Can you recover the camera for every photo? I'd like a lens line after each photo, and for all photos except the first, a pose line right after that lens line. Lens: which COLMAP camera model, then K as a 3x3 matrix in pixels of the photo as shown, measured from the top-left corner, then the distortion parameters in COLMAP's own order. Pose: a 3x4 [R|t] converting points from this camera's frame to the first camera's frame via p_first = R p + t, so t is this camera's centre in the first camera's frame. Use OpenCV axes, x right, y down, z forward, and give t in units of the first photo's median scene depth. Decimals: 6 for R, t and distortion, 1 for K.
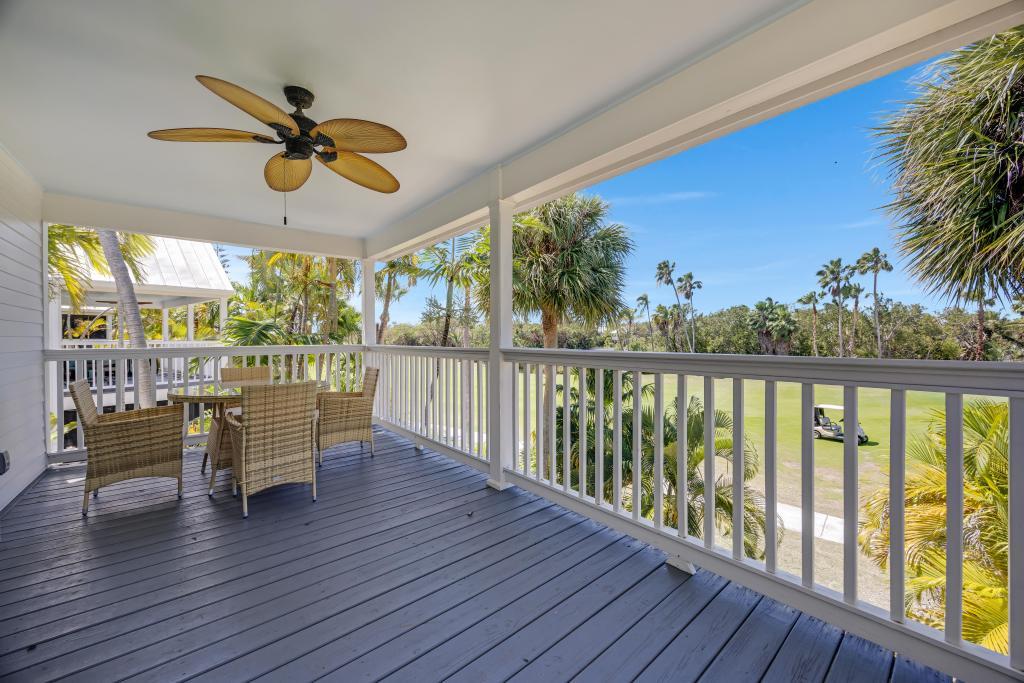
lens RADIAL K [[397.2, 0, 512.6], [0, 397.2, 340.8], [0, 0, 1]] dist [0.013733, -0.000500]
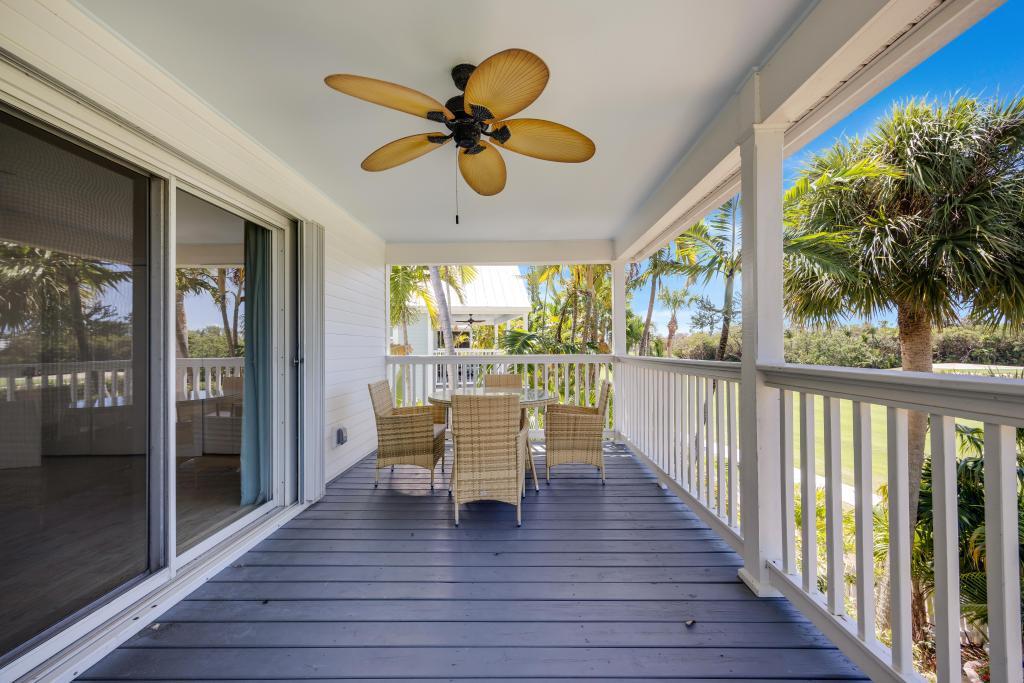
lens RADIAL K [[397.2, 0, 517.8], [0, 397.2, 344.6], [0, 0, 1]] dist [0.013733, -0.000500]
pose [[0.760084, -0.005273, -0.649804, 0.056542], [-0.003628, 0.999917, -0.012358, -0.001533], [0.649815, 0.011750, 0.760002, 0.179127]]
